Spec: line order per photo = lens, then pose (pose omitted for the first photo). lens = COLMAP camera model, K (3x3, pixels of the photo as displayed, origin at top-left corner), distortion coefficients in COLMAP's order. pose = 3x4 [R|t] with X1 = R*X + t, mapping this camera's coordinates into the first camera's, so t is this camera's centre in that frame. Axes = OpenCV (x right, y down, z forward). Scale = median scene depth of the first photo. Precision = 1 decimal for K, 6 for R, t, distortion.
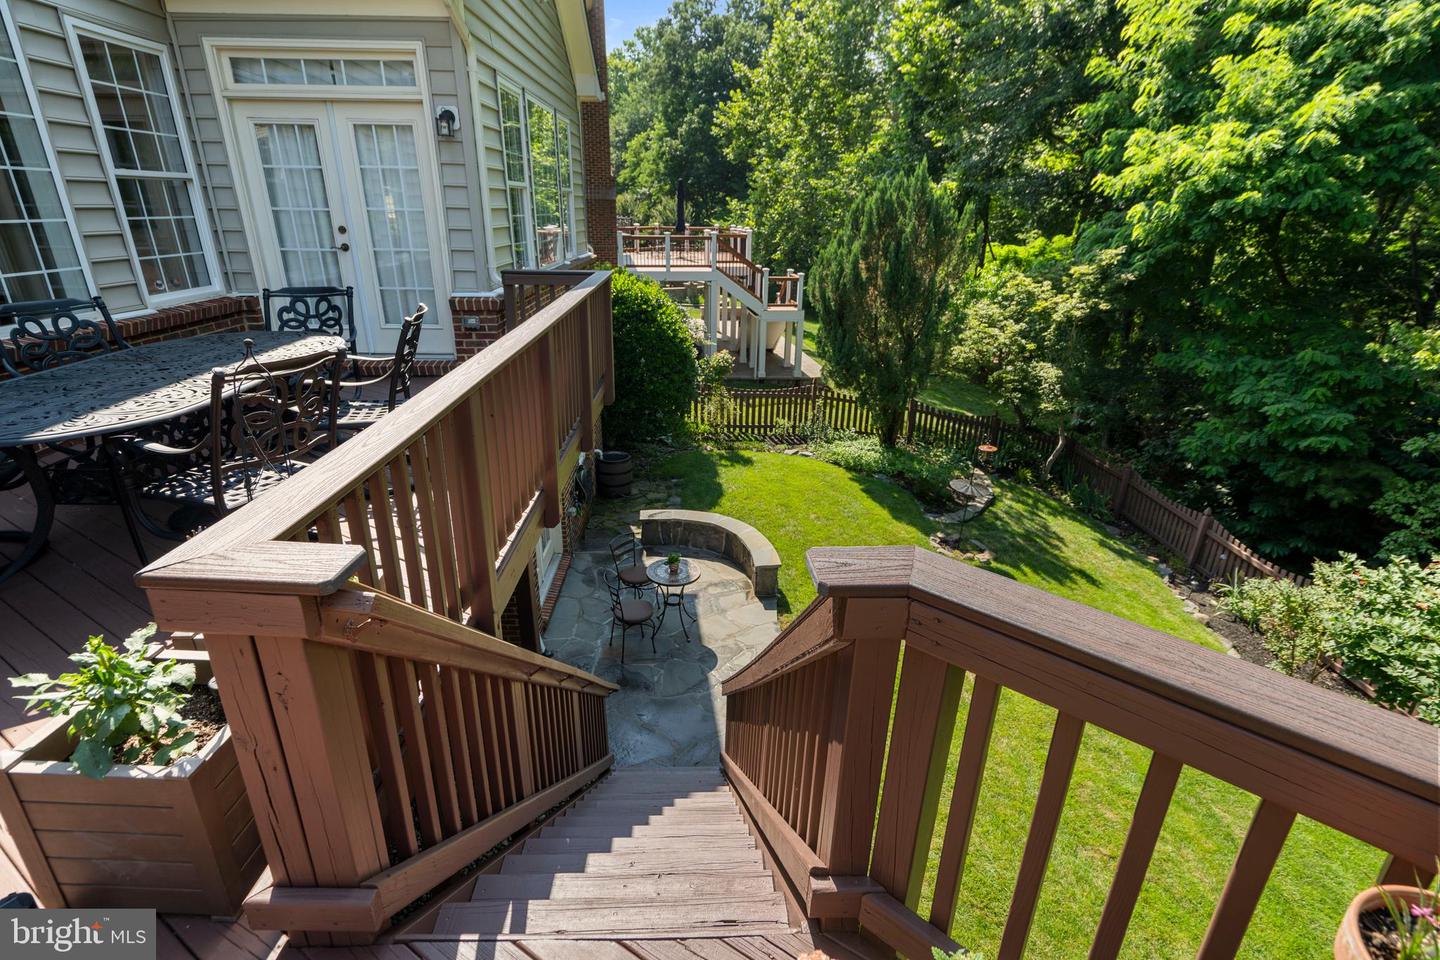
lens RADIAL K [[698.1, 0, 720.0], [0, 698.1, 480.0], [0, 0, 1]] dist [0.002047, -0.000710]
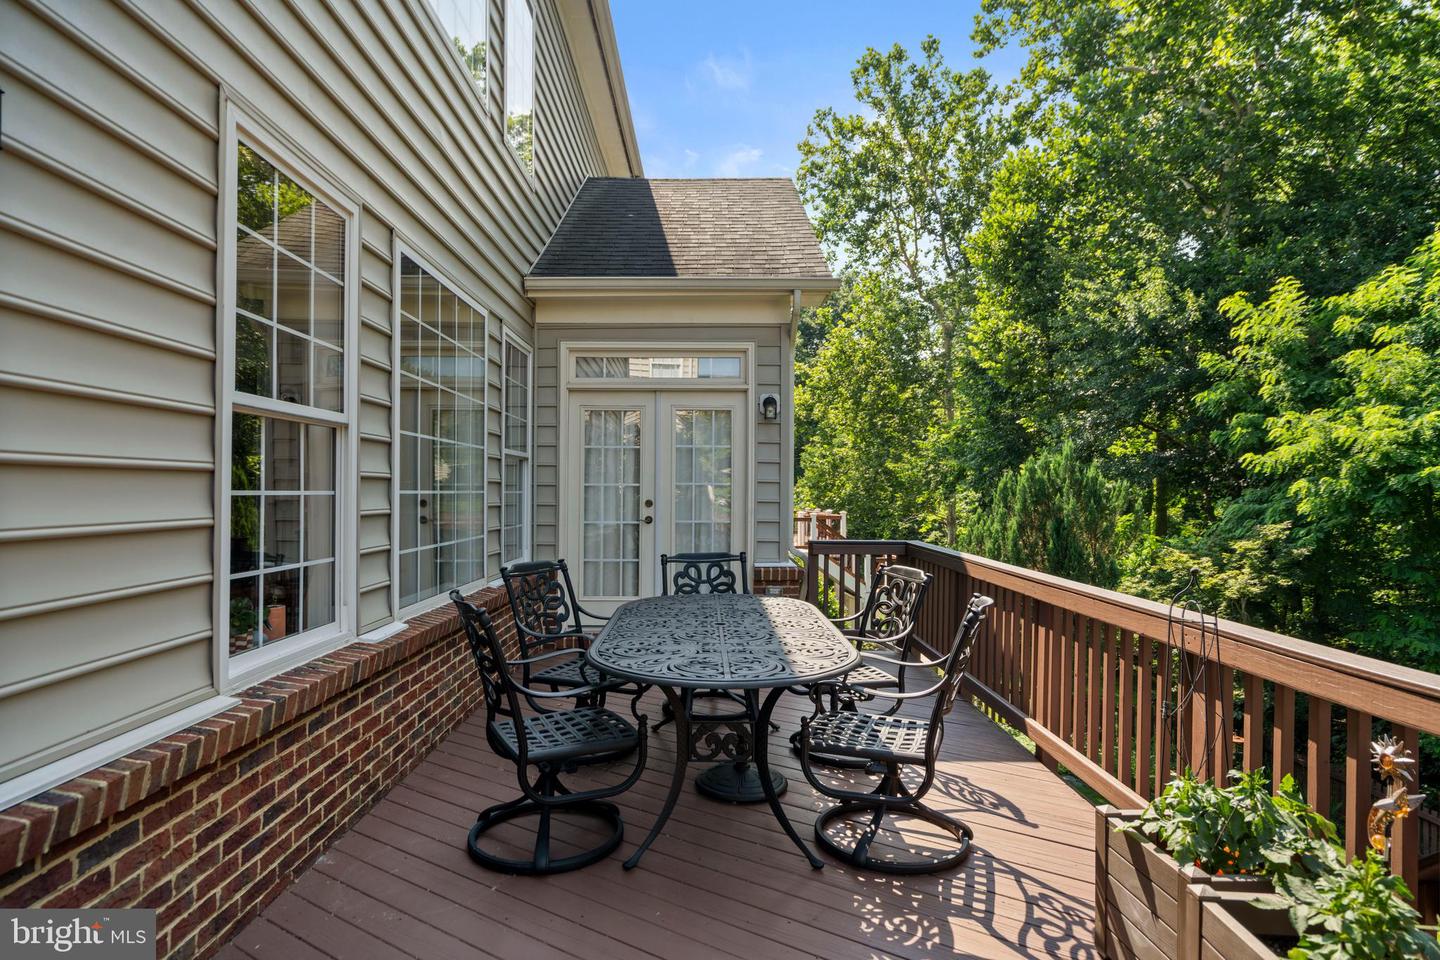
lens RADIAL K [[776.1, 0, 720.0], [0, 776.1, 480.0], [0, 0, 1]] dist [-0.000594, 0.000795]
pose [[0.999898, -0.008538, -0.011481, -0.201872], [0.003531, 0.924886, -0.380229, 0.018303], [0.013865, 0.380150, 0.924821, -0.024665]]
